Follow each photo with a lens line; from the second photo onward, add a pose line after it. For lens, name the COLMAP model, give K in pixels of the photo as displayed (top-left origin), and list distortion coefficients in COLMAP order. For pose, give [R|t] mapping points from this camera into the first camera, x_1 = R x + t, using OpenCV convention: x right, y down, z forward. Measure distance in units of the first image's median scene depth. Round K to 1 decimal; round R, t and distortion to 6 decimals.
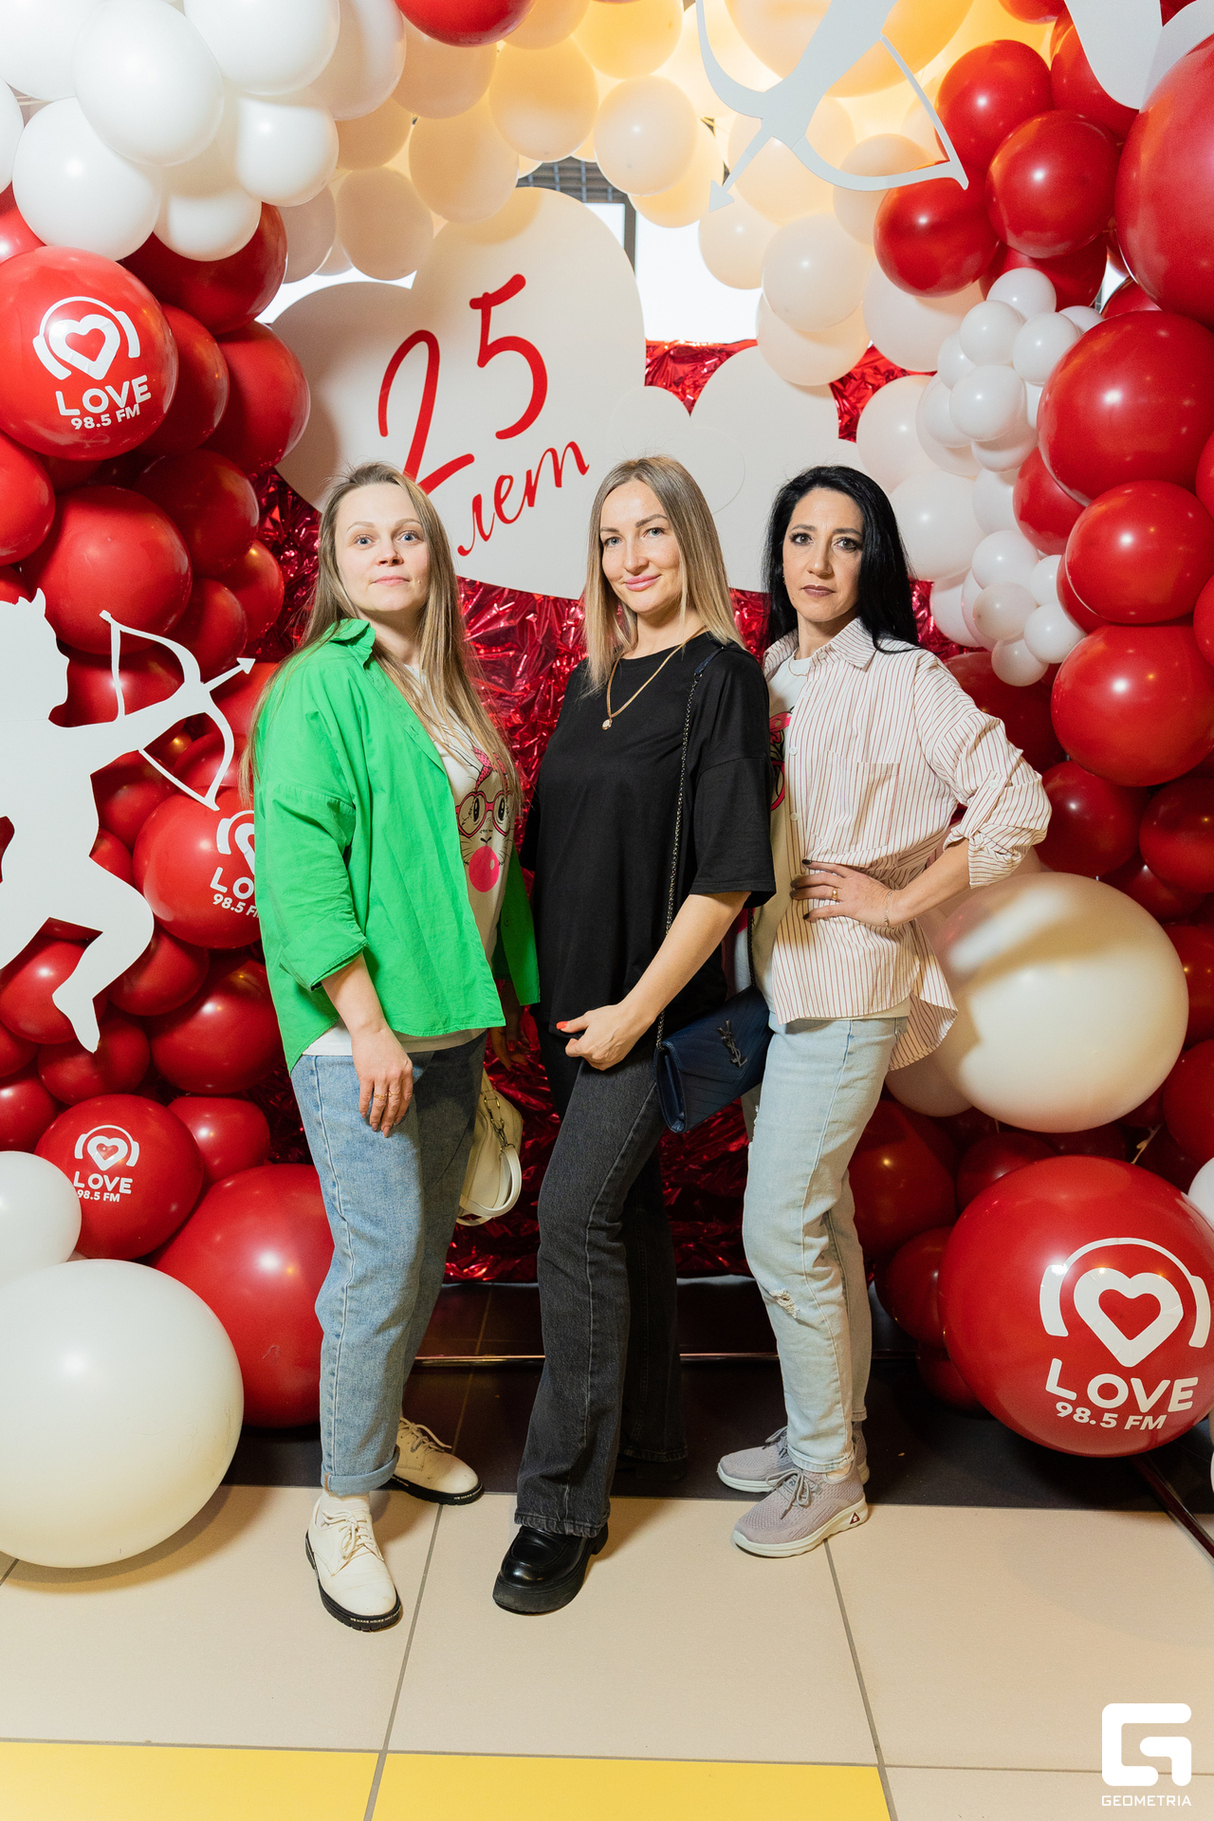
lens RADIAL K [[1469.8, 0, 603.8], [0, 1469.8, 920.7], [0, 0, 1]] dist [-0.003315, 0.003325]
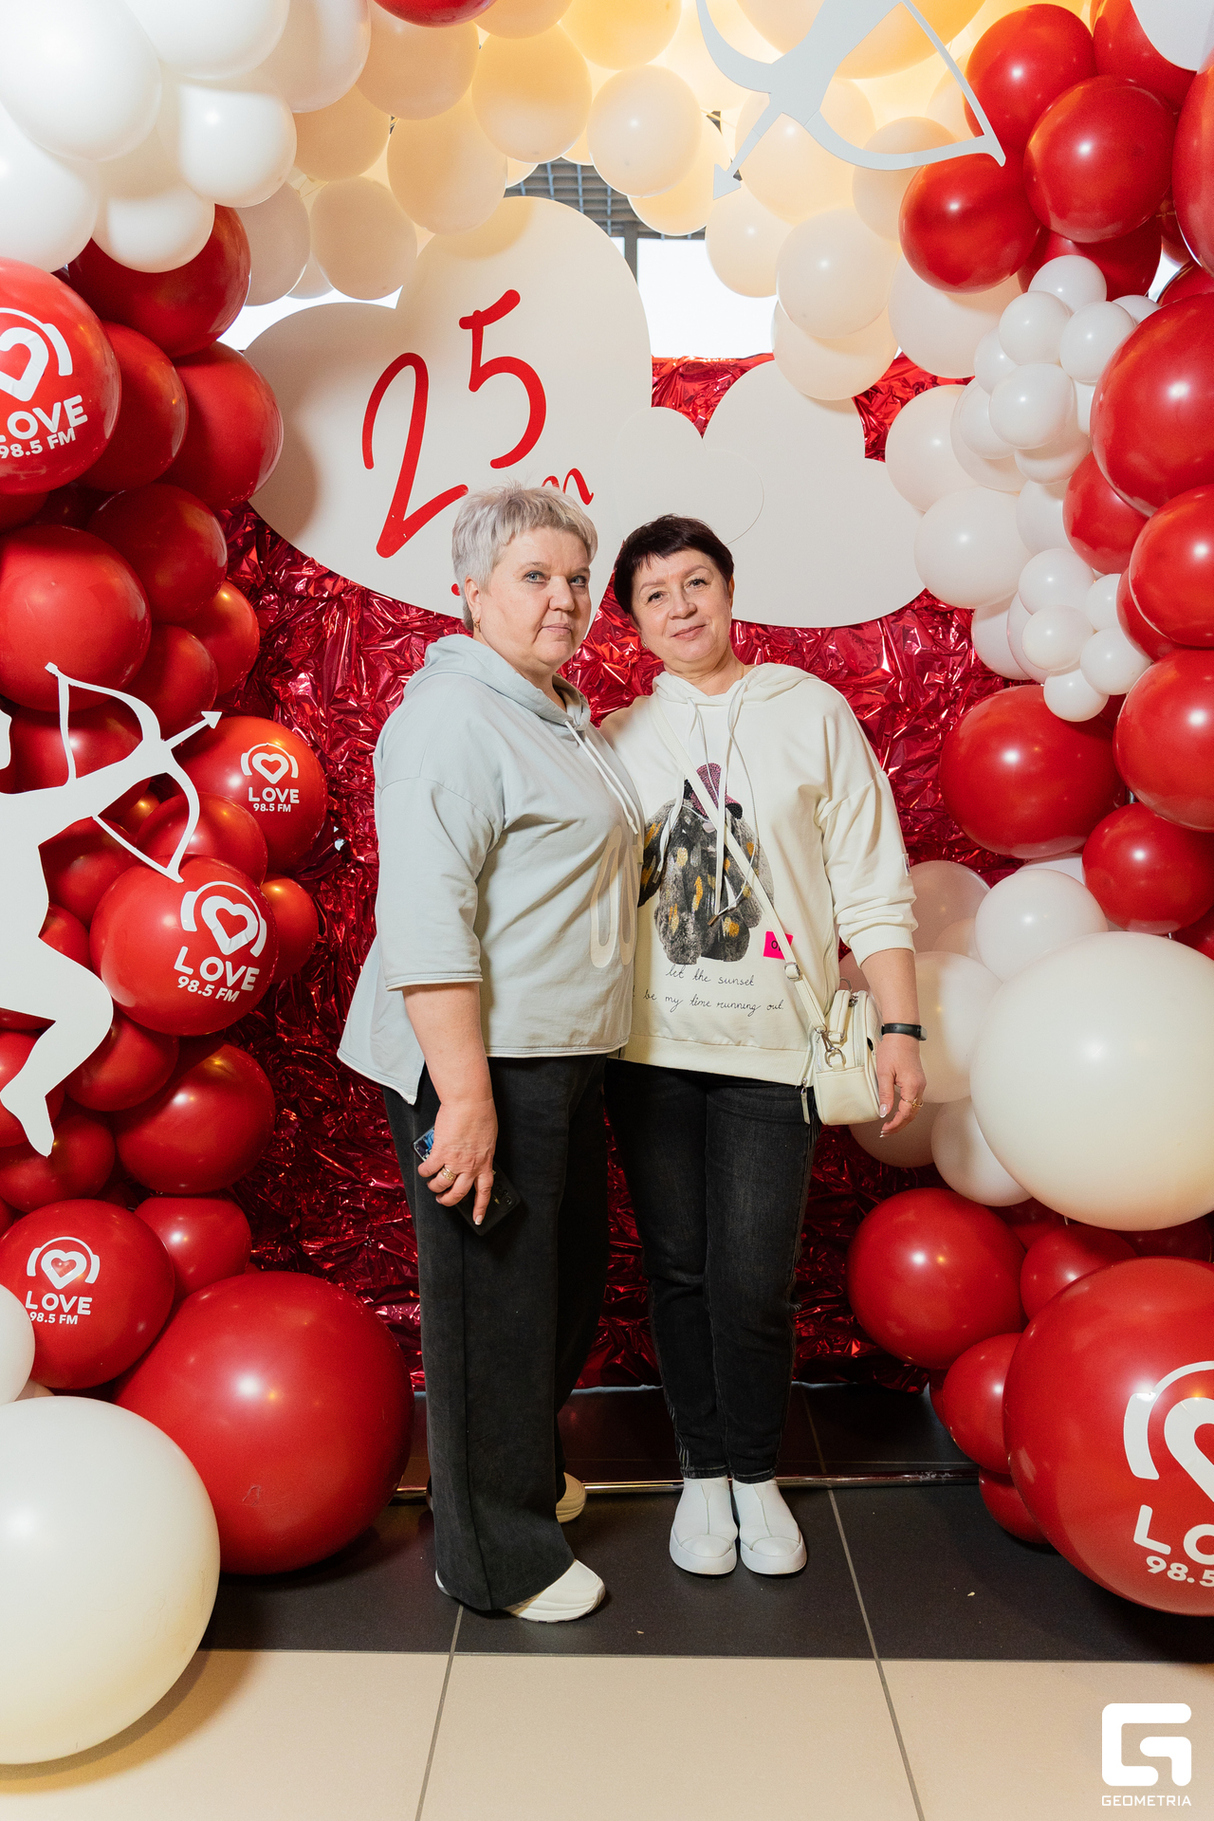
lens RADIAL K [[1469.8, 0, 605.1], [0, 1469.8, 933.4], [0, 0, 1]] dist [-0.003315, 0.003325]
pose [[0.999534, -0.022550, -0.020577, 0.012393], [0.022059, 0.999474, -0.023790, -0.016227], [0.021102, 0.023325, 0.999505, 0.108300]]
